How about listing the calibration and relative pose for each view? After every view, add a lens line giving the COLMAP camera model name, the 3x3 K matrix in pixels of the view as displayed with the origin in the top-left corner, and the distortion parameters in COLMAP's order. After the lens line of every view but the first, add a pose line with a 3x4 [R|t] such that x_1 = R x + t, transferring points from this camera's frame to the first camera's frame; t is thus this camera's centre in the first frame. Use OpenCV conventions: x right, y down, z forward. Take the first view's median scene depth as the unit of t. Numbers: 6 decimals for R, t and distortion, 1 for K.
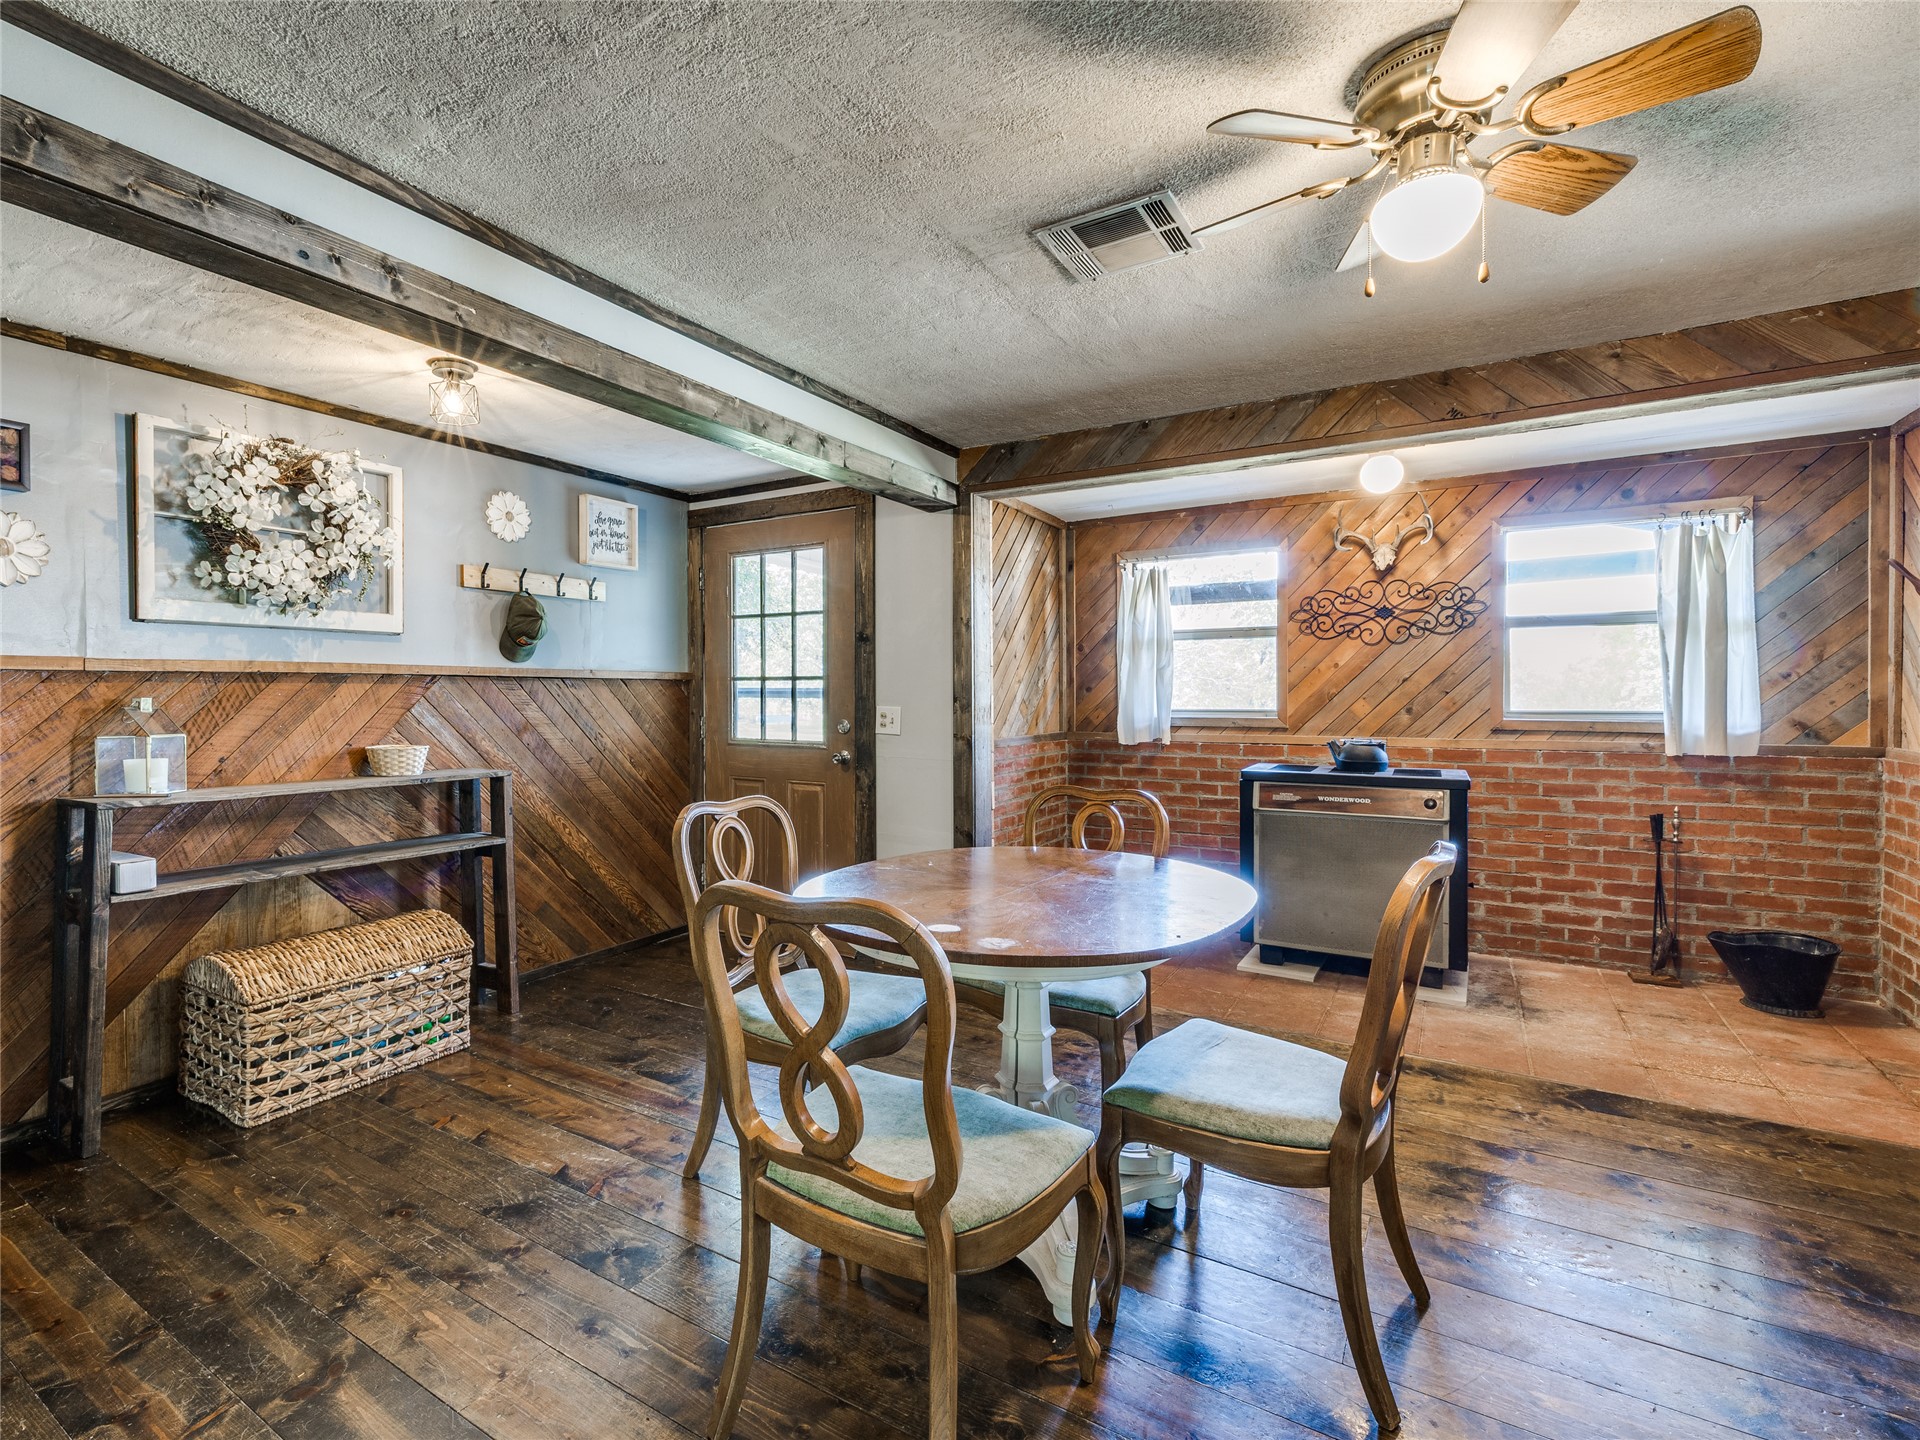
lens RADIAL K [[905.4, 0, 851.5], [0, 905.4, 706.0], [0, 0, 1]] dist [-0.002542, 0.002375]
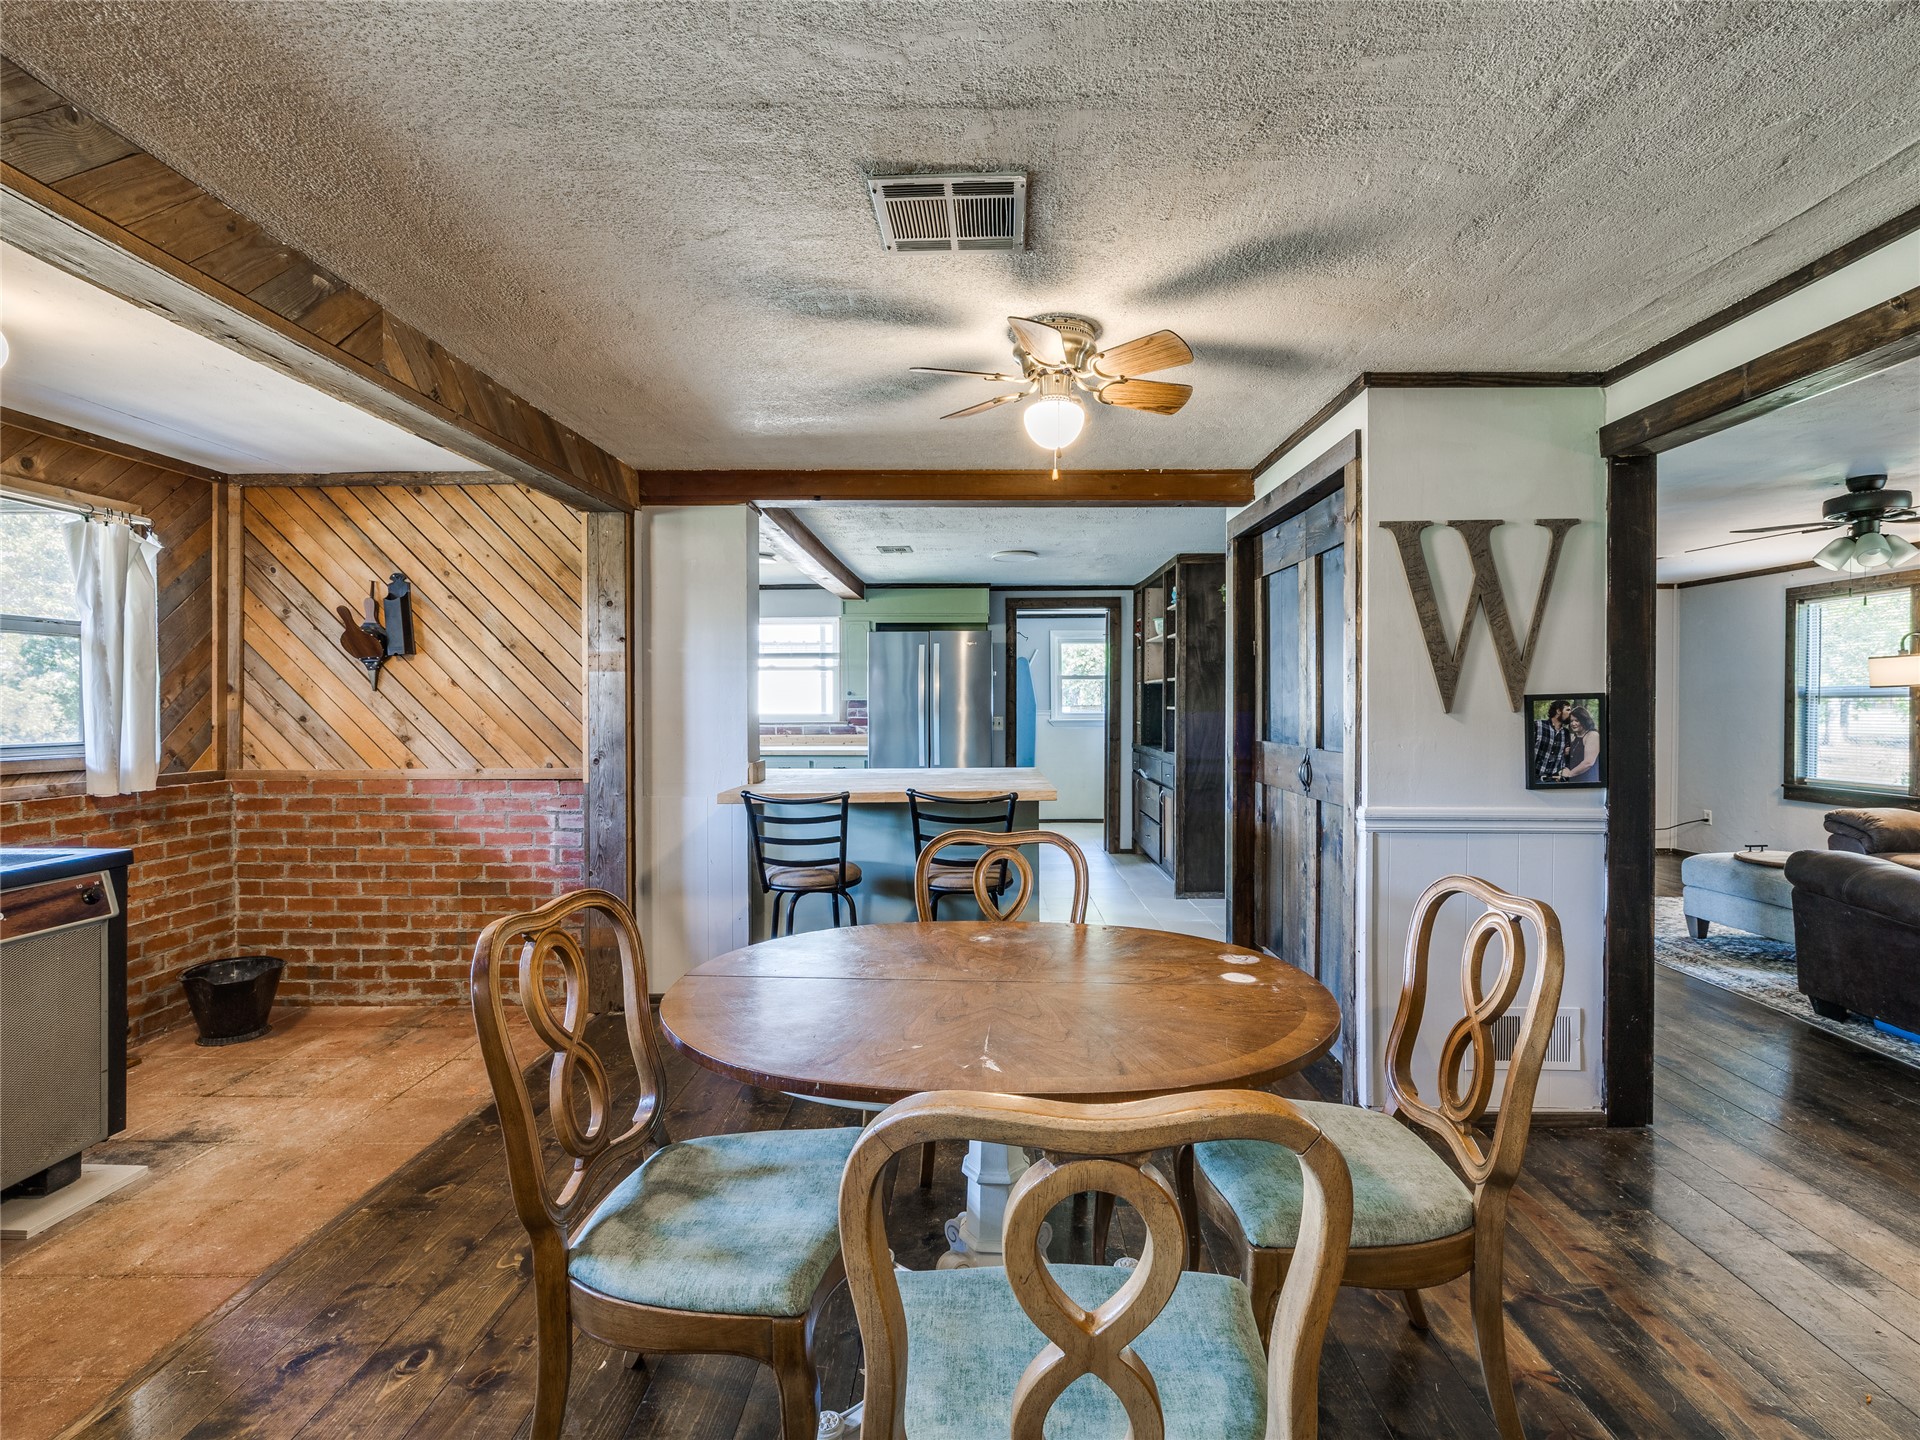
lens RADIAL K [[905.4, 0, 981.9], [0, 905.4, 710.7], [0, 0, 1]] dist [-0.002542, 0.002375]
pose [[-0.548707, -0.000131, 0.836015, -0.250204], [0.012993, 0.999878, 0.008684, -0.021895], [-0.835914, 0.015627, -0.548638, 0.798587]]
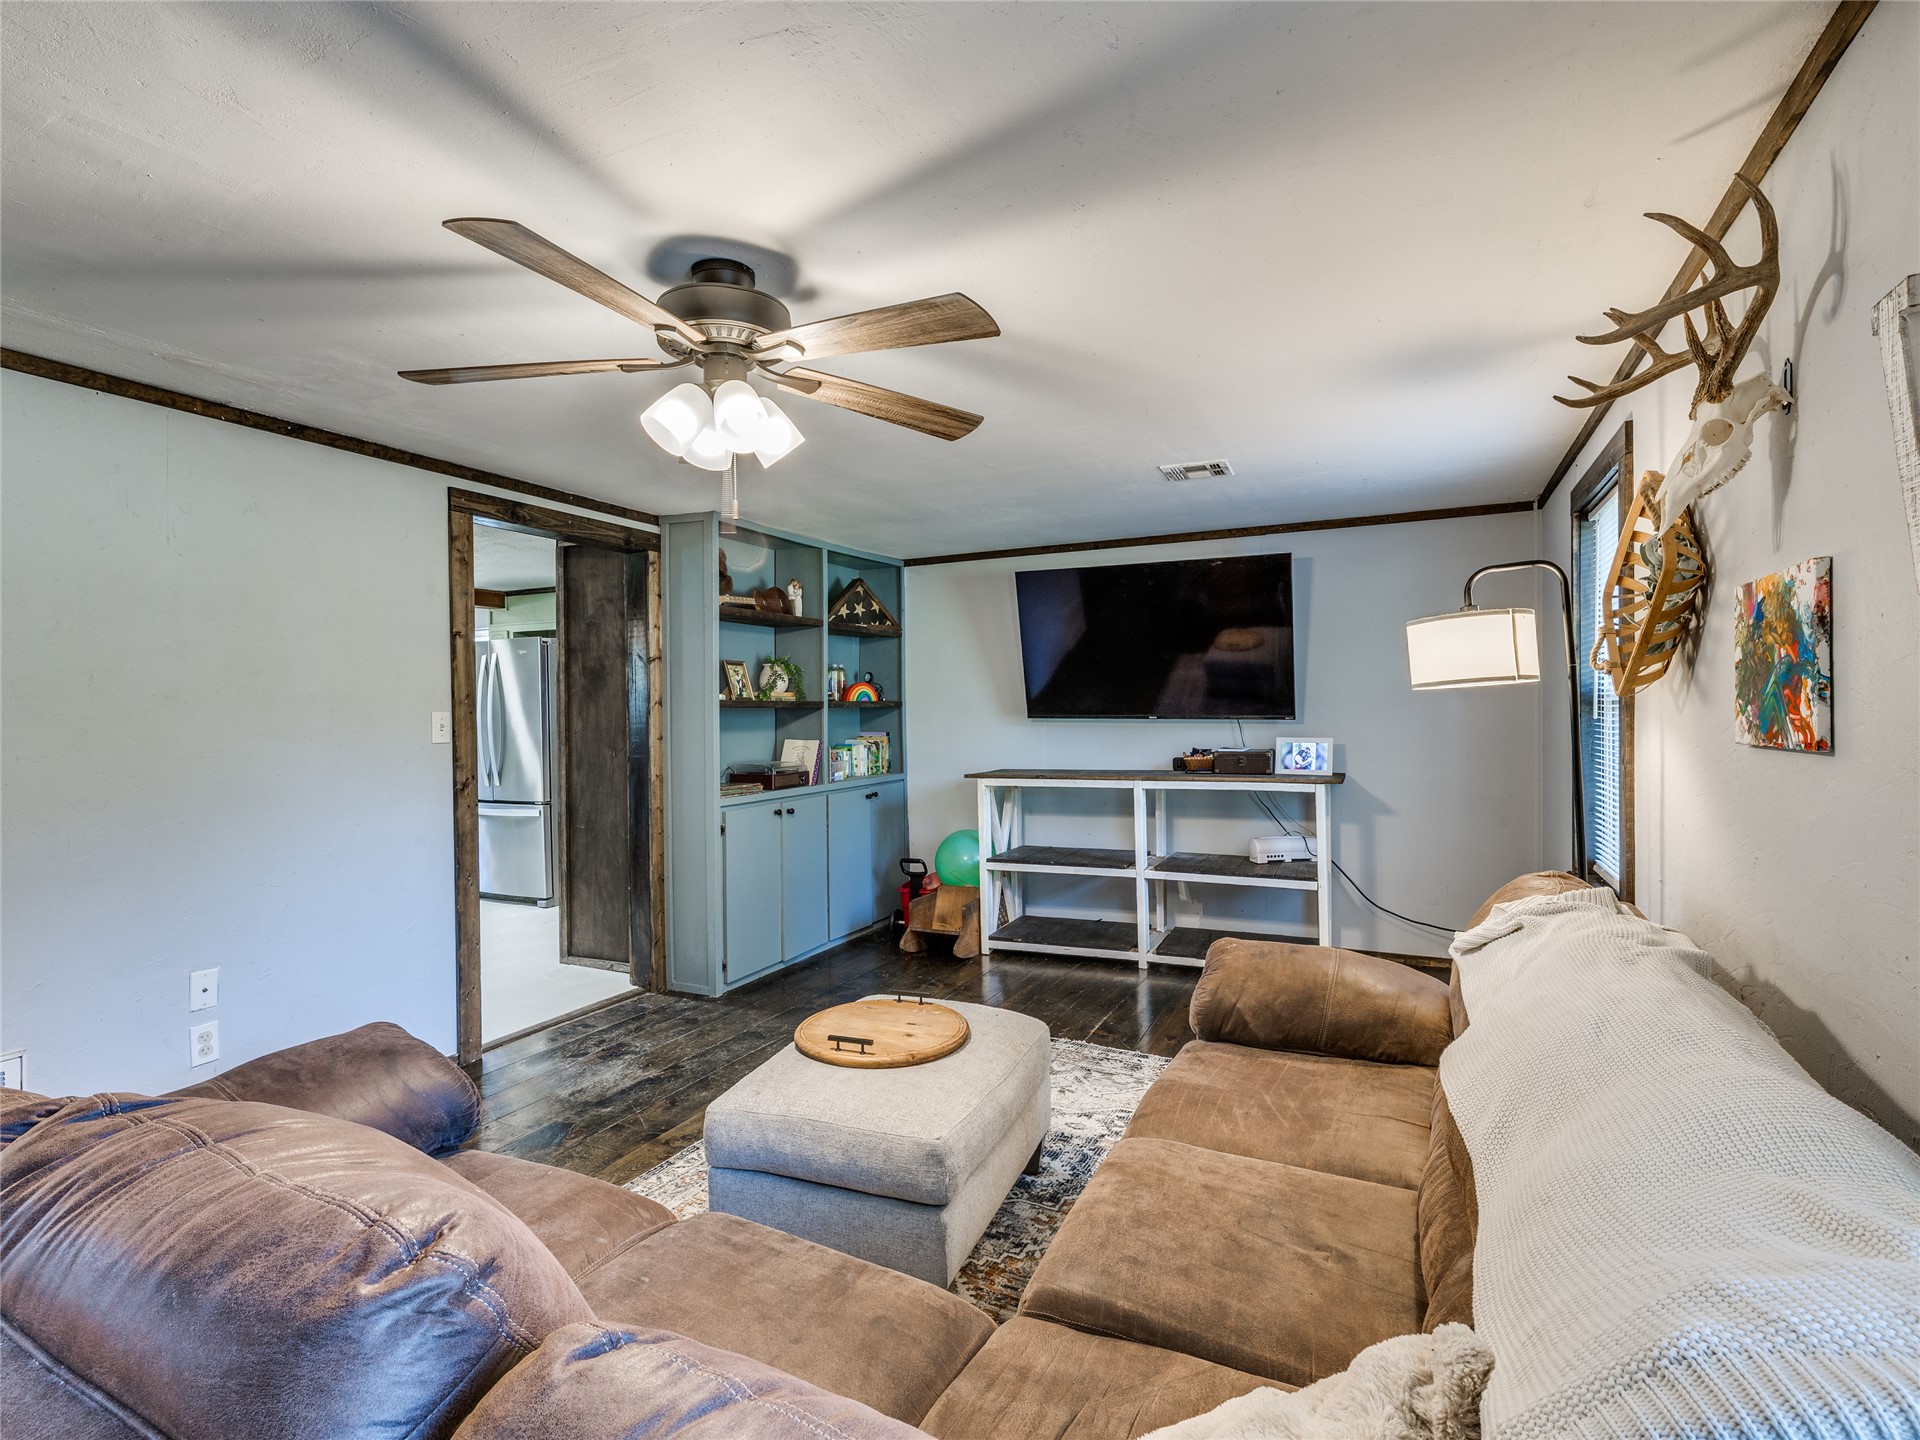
lens RADIAL K [[905.4, 0, 949.4], [0, 905.4, 711.3], [0, 0, 1]] dist [-0.002542, 0.002375]
pose [[-0.130023, 0.006979, 0.991486, -0.451333], [0.023299, 0.999721, -0.003982, -0.013896], [-0.991237, 0.022583, -0.130149, -0.706654]]
